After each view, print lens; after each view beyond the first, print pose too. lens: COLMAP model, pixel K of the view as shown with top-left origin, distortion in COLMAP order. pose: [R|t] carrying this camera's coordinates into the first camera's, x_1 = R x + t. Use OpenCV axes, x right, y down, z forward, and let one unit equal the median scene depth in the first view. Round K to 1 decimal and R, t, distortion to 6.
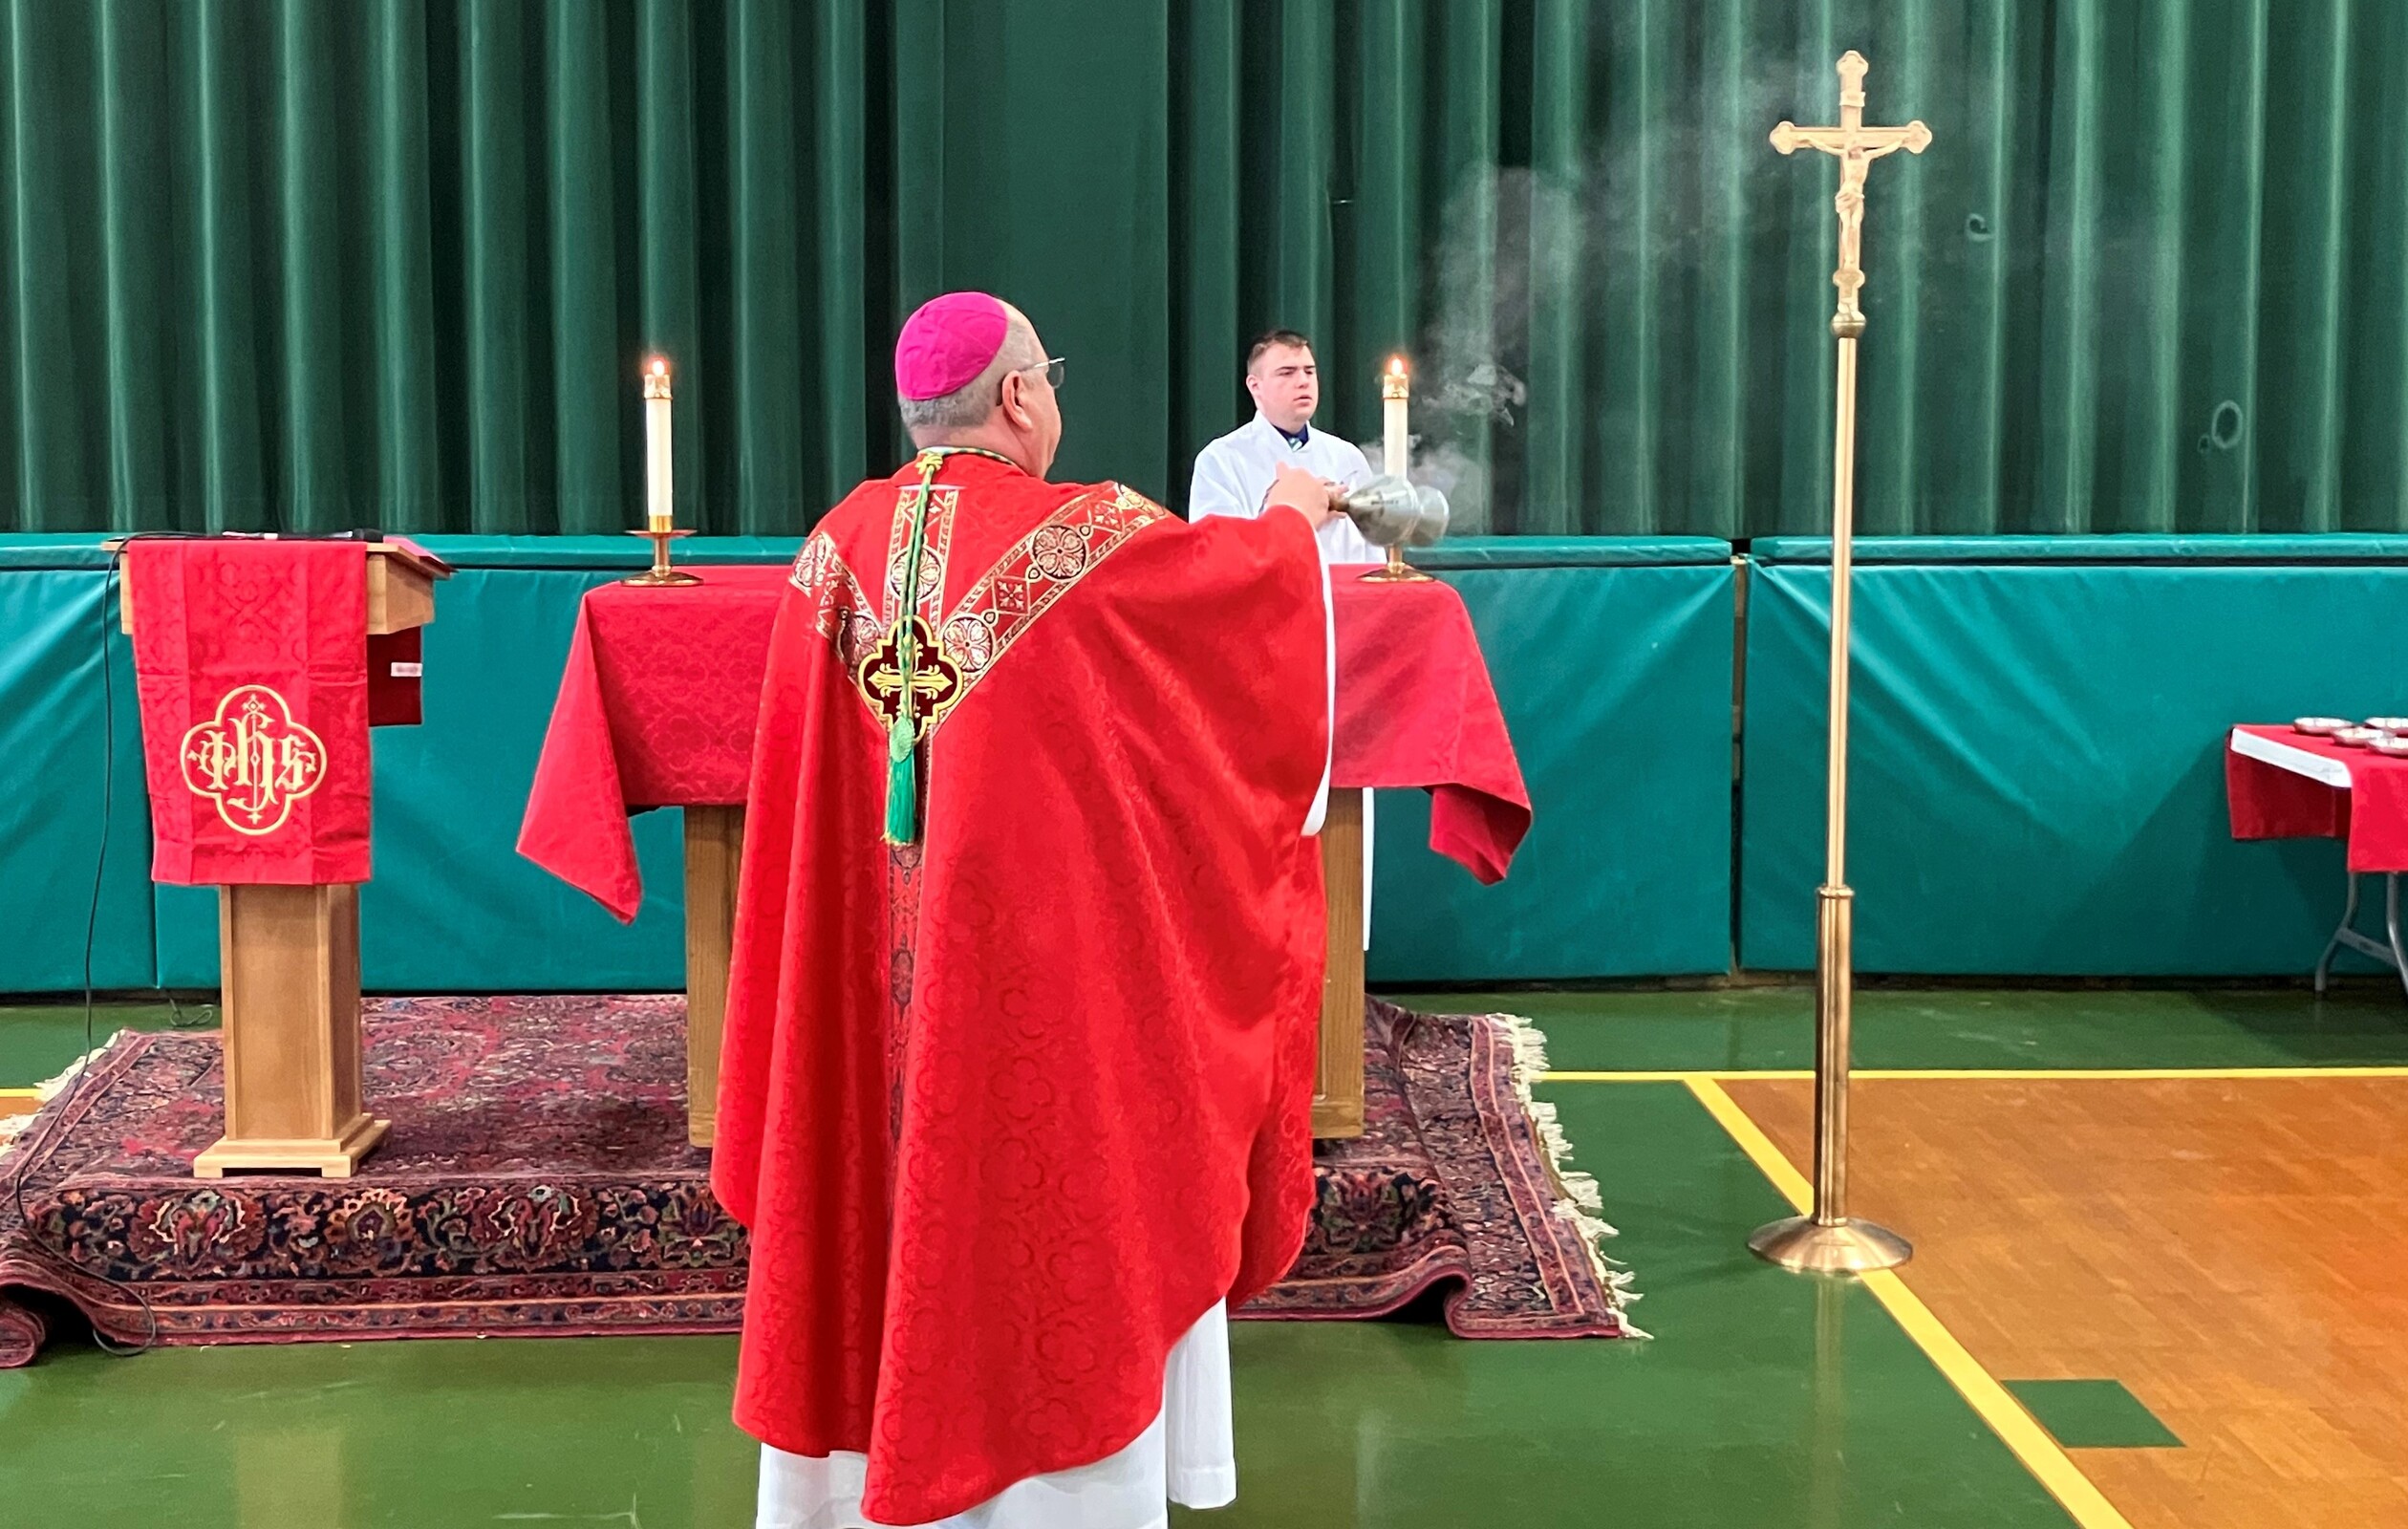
lens RADIAL K [[2787.6, 0, 1222.2], [0, 2787.6, 683.3], [0, 0, 1]] dist [0.023996, 0.000000]
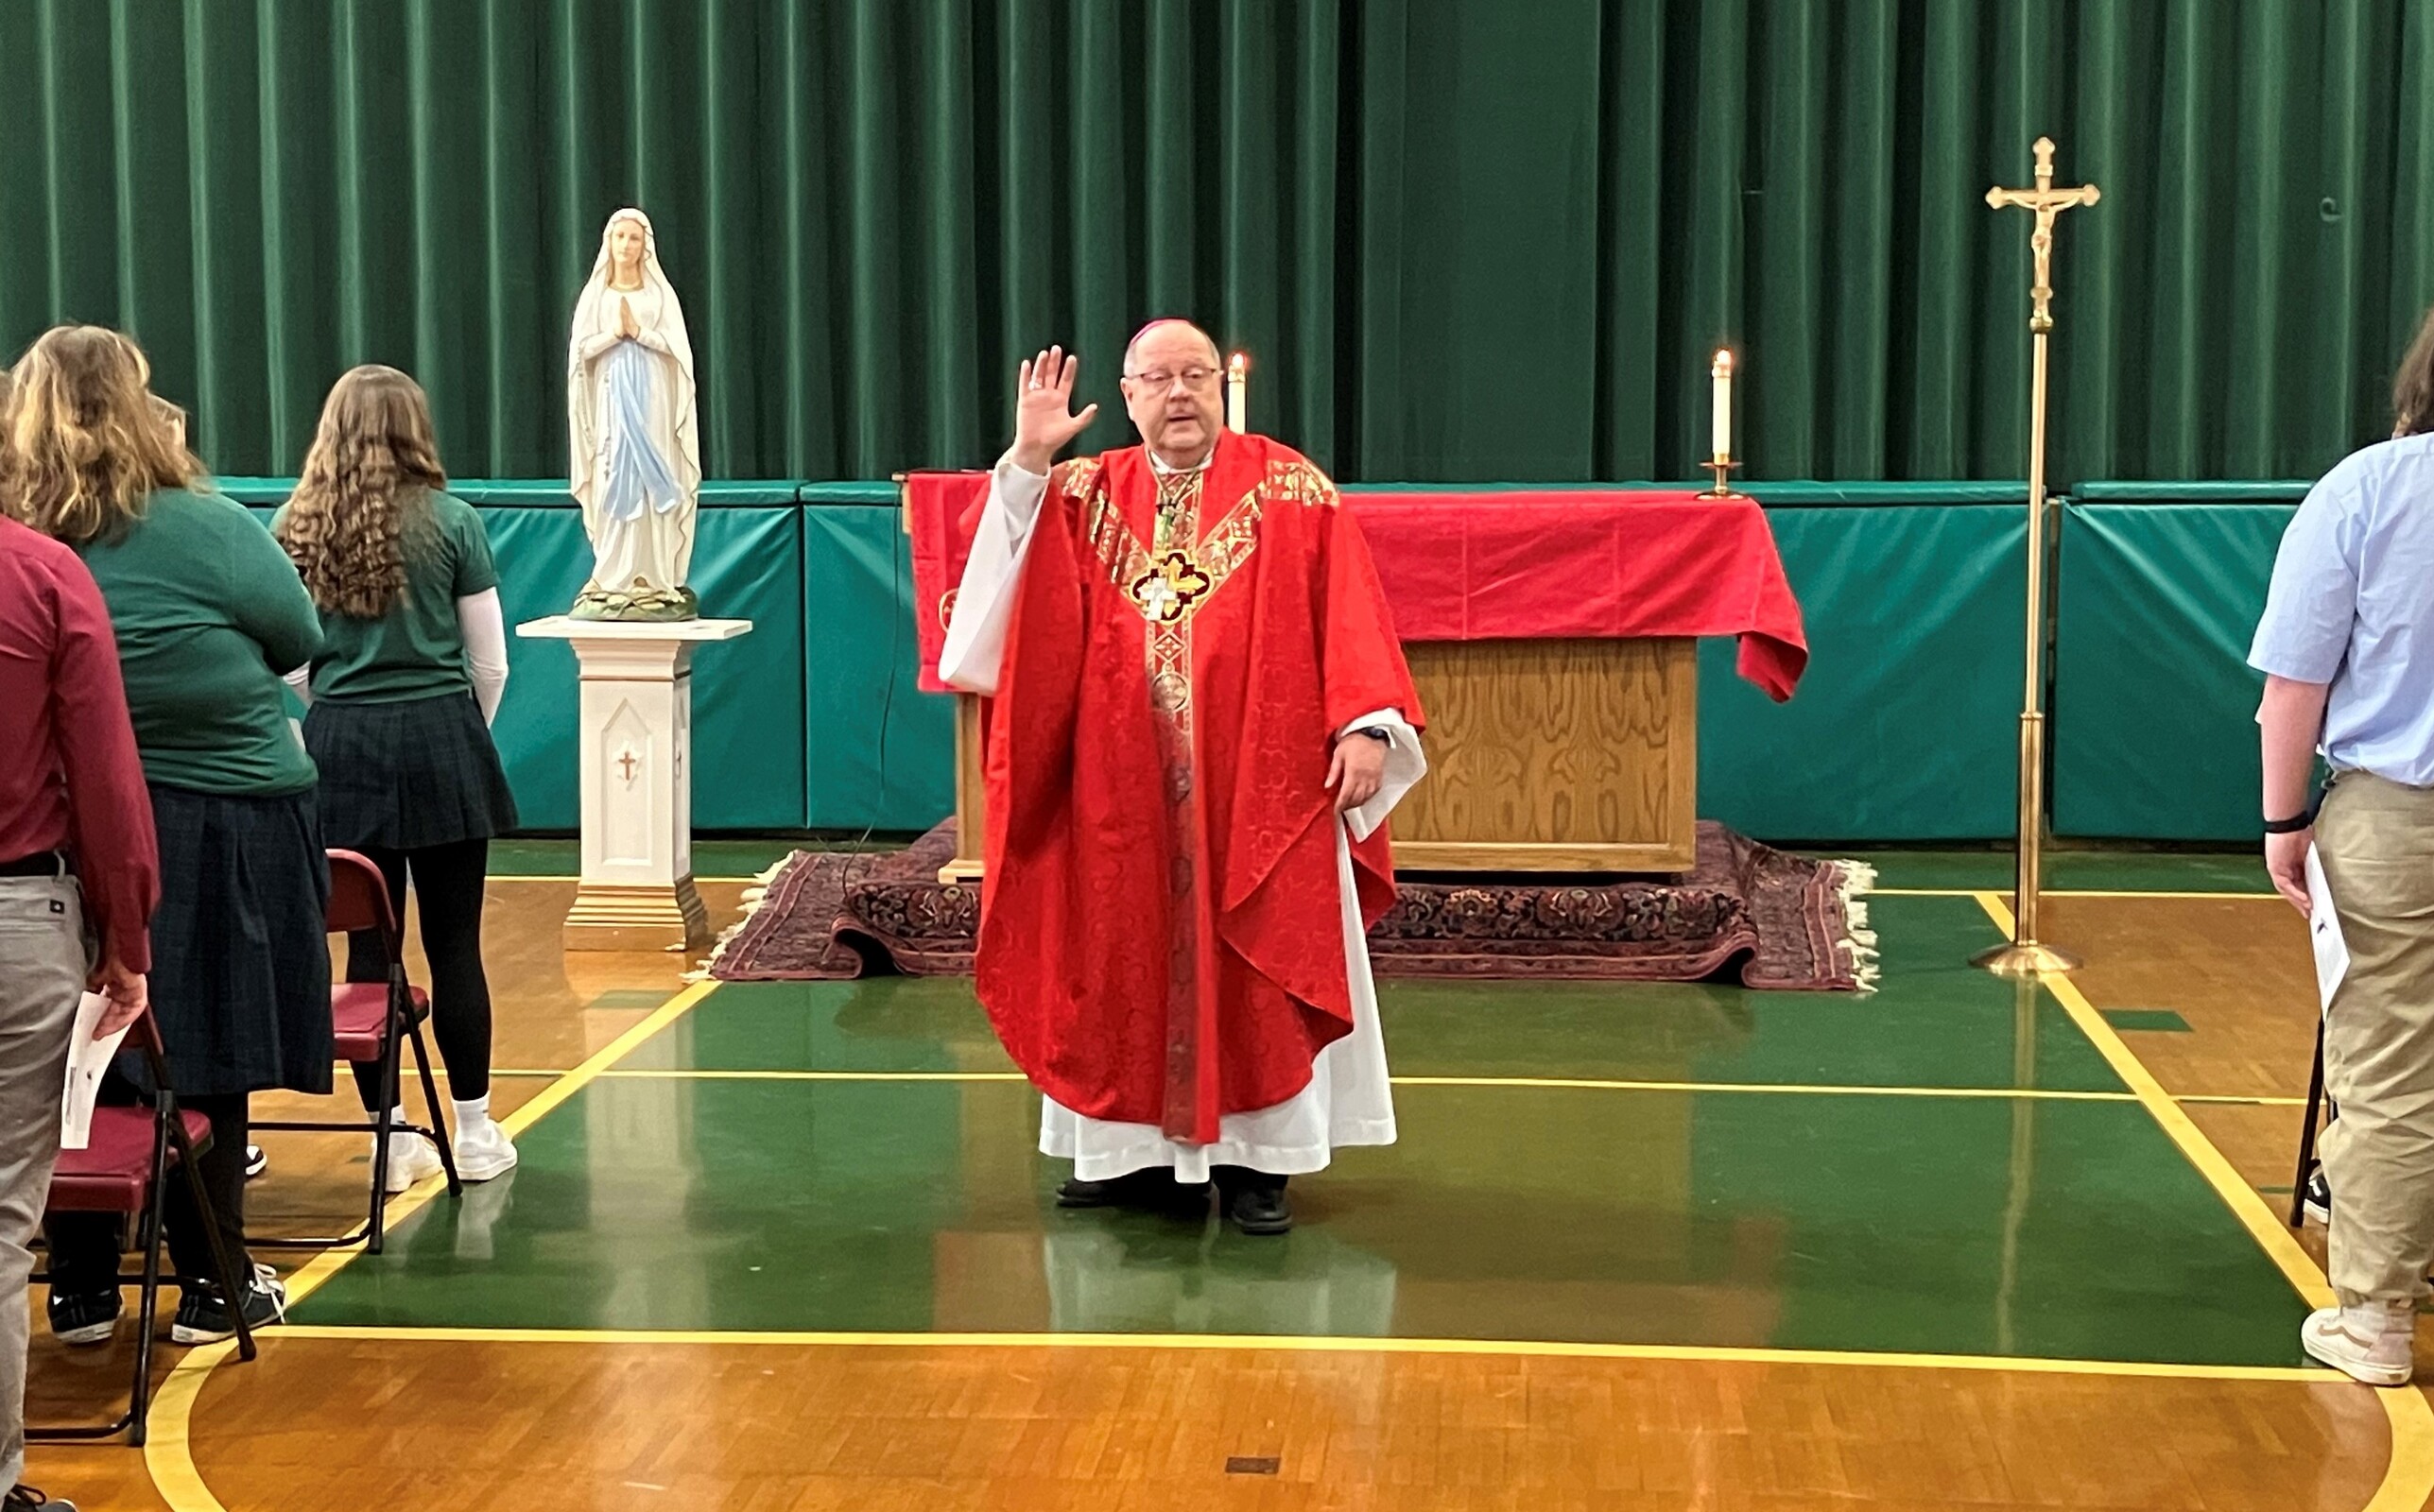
lens RADIAL K [[3451.4, 0, 1205.9], [0, 3451.4, 762.8], [0, 0, 1]] dist [0.127133, 0.000000]
pose [[0.989649, 0.011584, -0.143043, 0.055314], [-0.009056, 0.999791, 0.018314, 0.071758], [0.143225, -0.016829, 0.989547, -0.875414]]
